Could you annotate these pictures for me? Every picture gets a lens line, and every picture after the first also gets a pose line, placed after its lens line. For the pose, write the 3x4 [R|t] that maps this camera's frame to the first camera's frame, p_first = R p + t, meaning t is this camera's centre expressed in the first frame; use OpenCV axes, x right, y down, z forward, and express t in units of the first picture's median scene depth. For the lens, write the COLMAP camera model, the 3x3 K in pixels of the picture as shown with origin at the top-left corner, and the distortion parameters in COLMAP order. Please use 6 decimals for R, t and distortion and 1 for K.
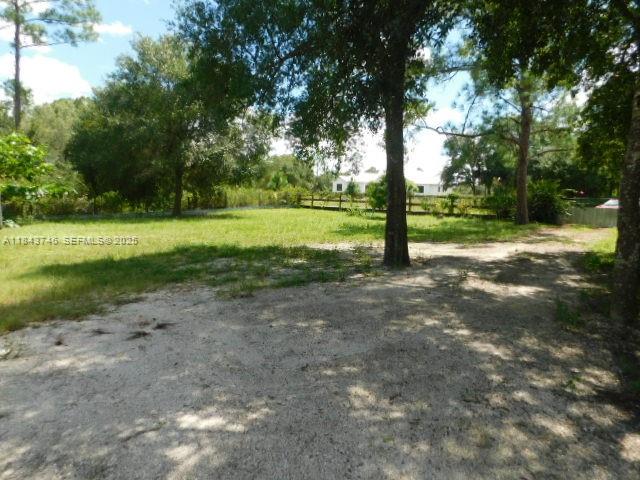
lens RADIAL K [[437.6, 0, 320.0], [0, 437.6, 240.0], [0, 0, 1]] dist [-0.064315, 0.062842]
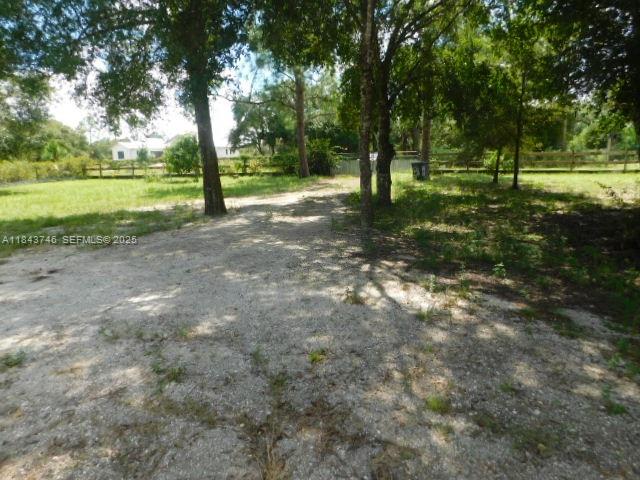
lens RADIAL K [[437.6, 0, 320.0], [0, 437.6, 240.0], [0, 0, 1]] dist [-0.064315, 0.062842]
pose [[0.887317, -0.130952, 0.442176, -0.050497], [0.094038, 0.990068, 0.104506, 0.011833], [-0.451470, -0.051149, 0.890819, -0.100342]]
